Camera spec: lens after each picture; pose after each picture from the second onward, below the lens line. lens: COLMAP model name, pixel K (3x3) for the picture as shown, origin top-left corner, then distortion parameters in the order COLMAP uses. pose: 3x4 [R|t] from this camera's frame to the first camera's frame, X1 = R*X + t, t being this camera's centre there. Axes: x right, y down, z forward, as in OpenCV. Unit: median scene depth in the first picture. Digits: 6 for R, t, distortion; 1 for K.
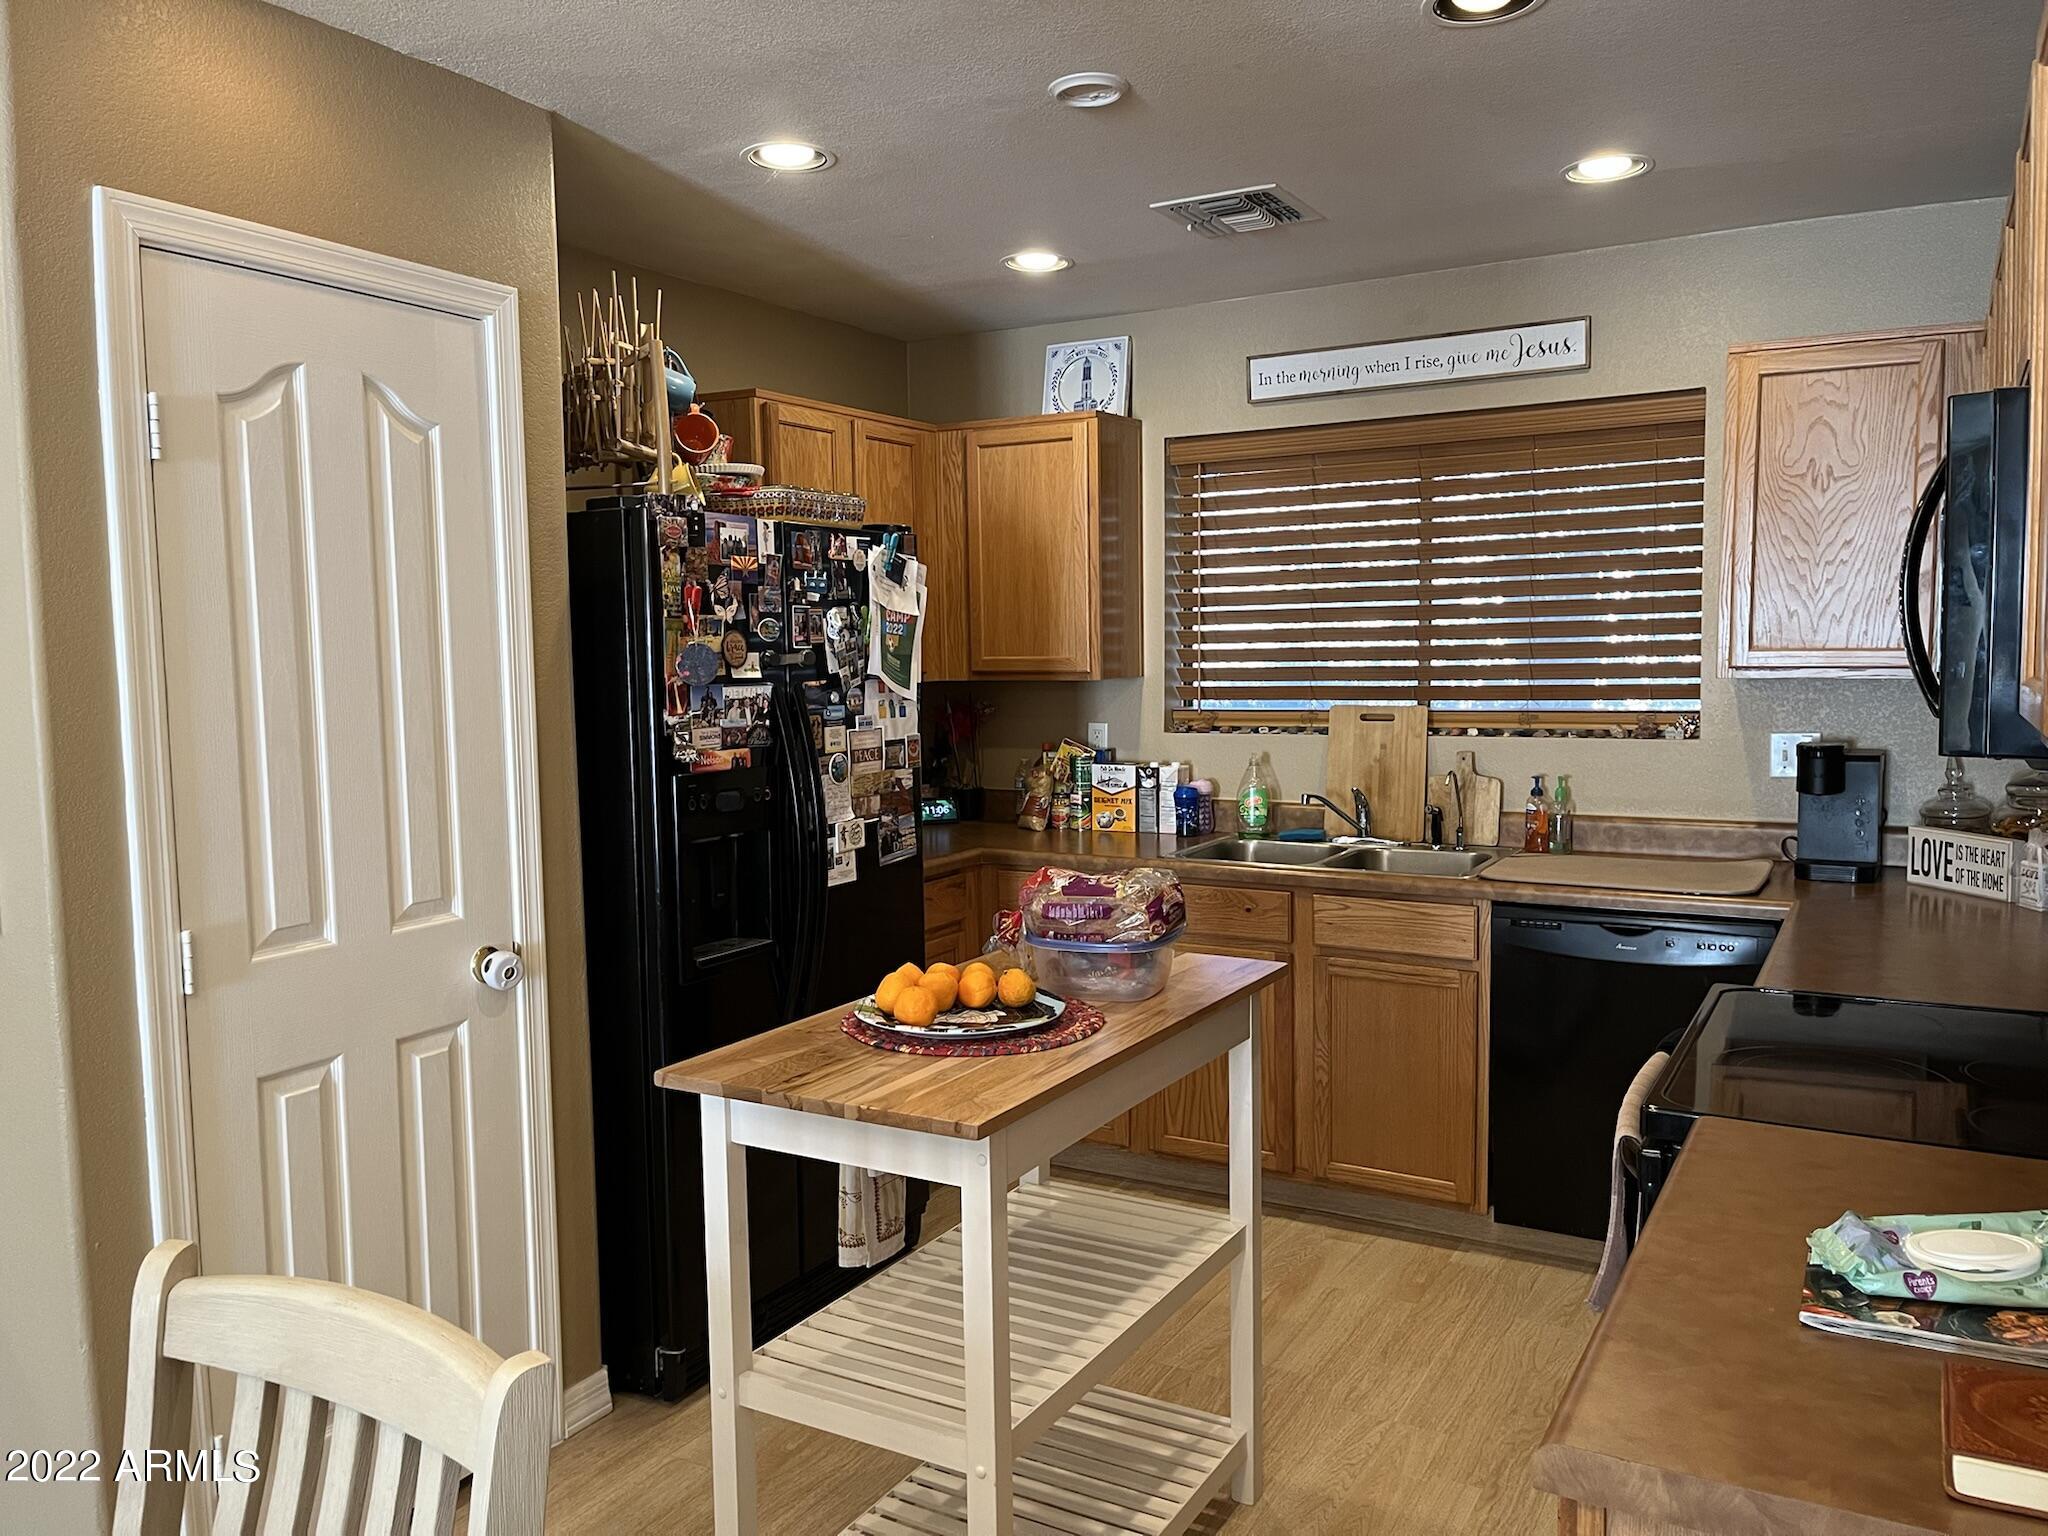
lens RADIAL K [[1535.7, 0, 1035.5], [0, 1535.7, 782.4], [0, 0, 1]] dist [0.065578, -0.087287]
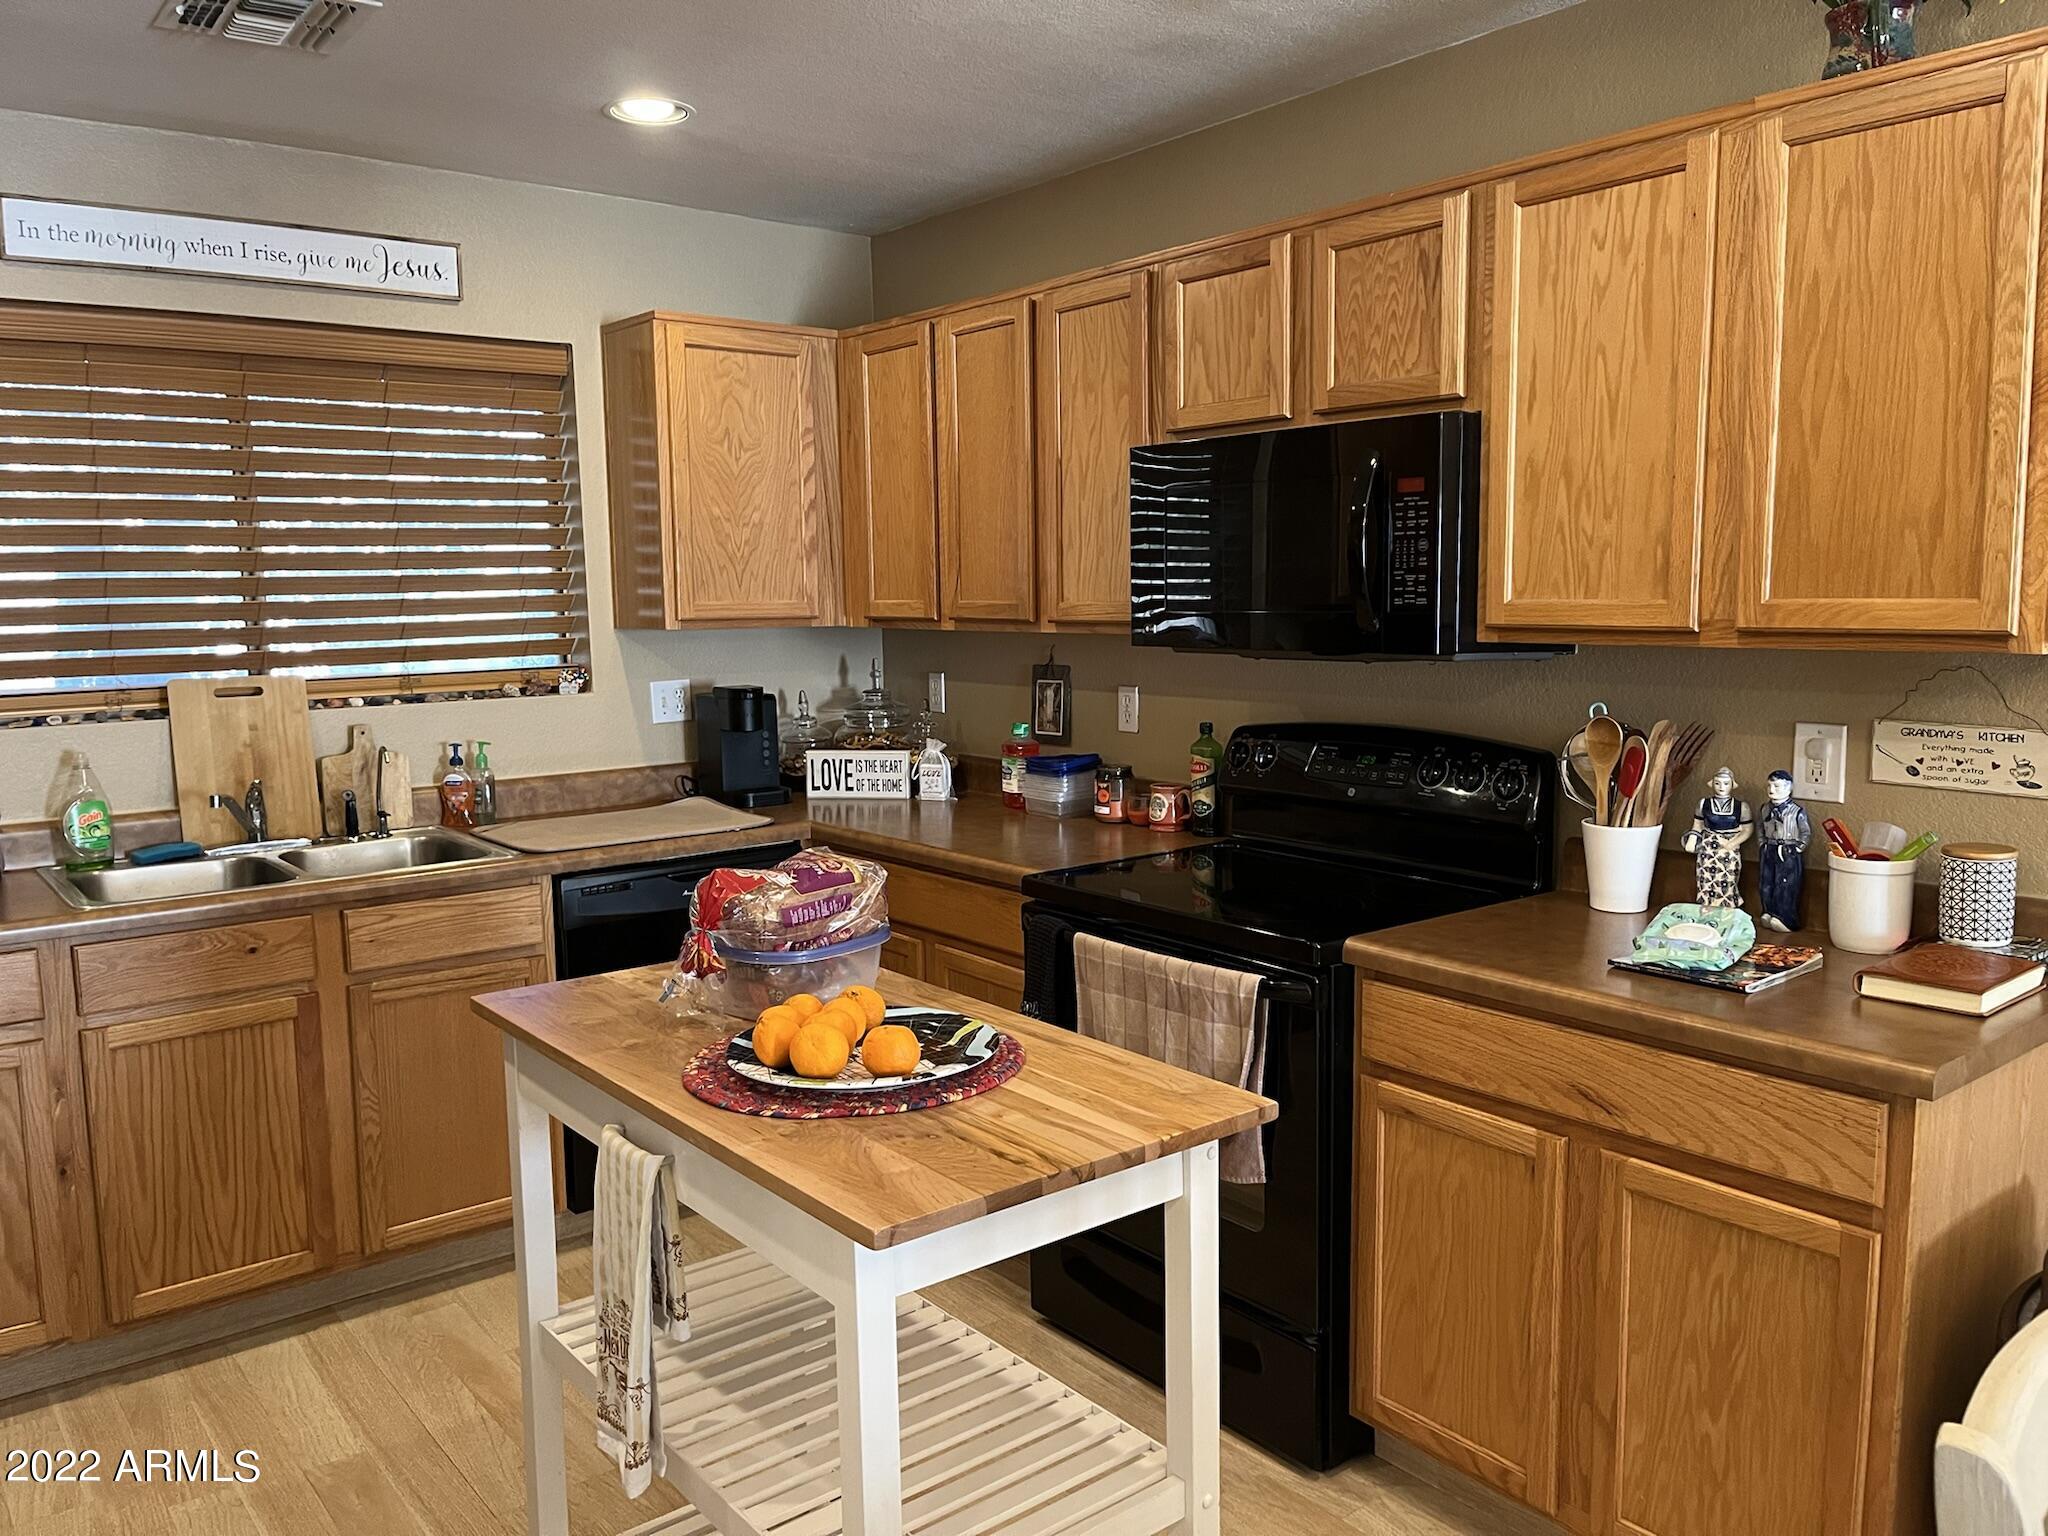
lens RADIAL K [[1535.7, 0, 1035.5], [0, 1535.7, 782.4], [0, 0, 1]] dist [0.065578, -0.087287]
pose [[0.372826, -0.110932, 0.921246, -0.413225], [0.096542, 0.992077, 0.080390, -0.023023], [-0.922865, 0.058968, 0.380582, 0.353254]]
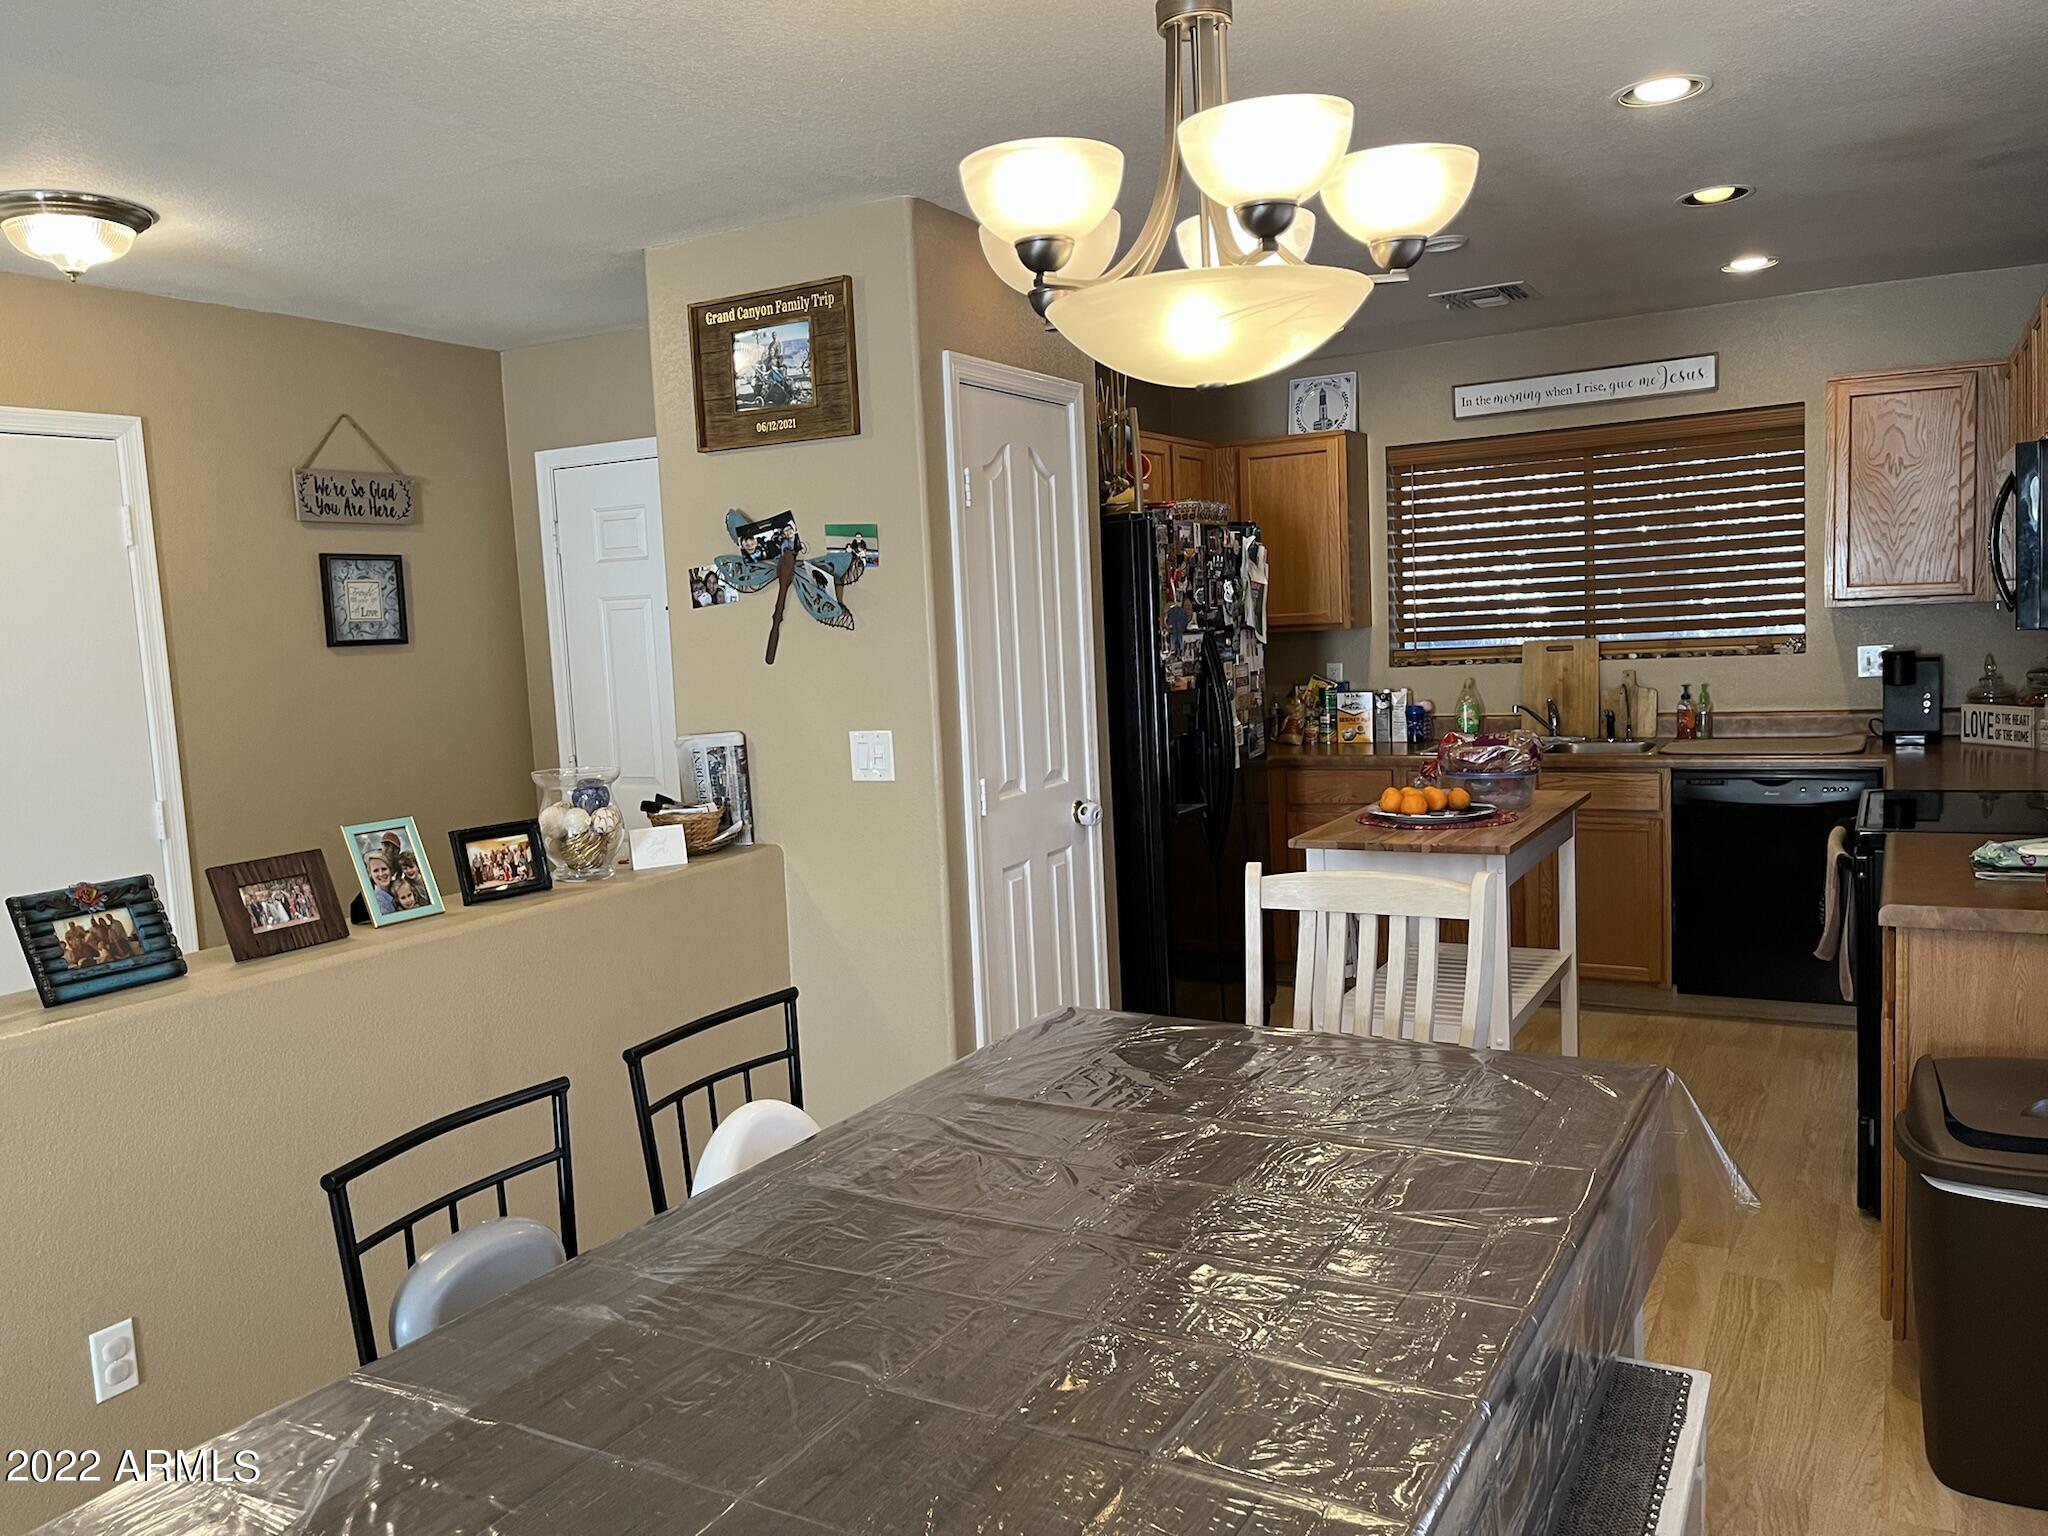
lens RADIAL K [[1540.6, 0, 1022.8], [0, 1540.6, 785.6], [0, 0, 1]] dist [0.072553, -0.098731]
pose [[0.999313, -0.036444, 0.006731, -0.297232], [0.036335, 0.999217, 0.015658, 0.044903], [-0.007297, -0.015403, 0.999855, -0.412758]]
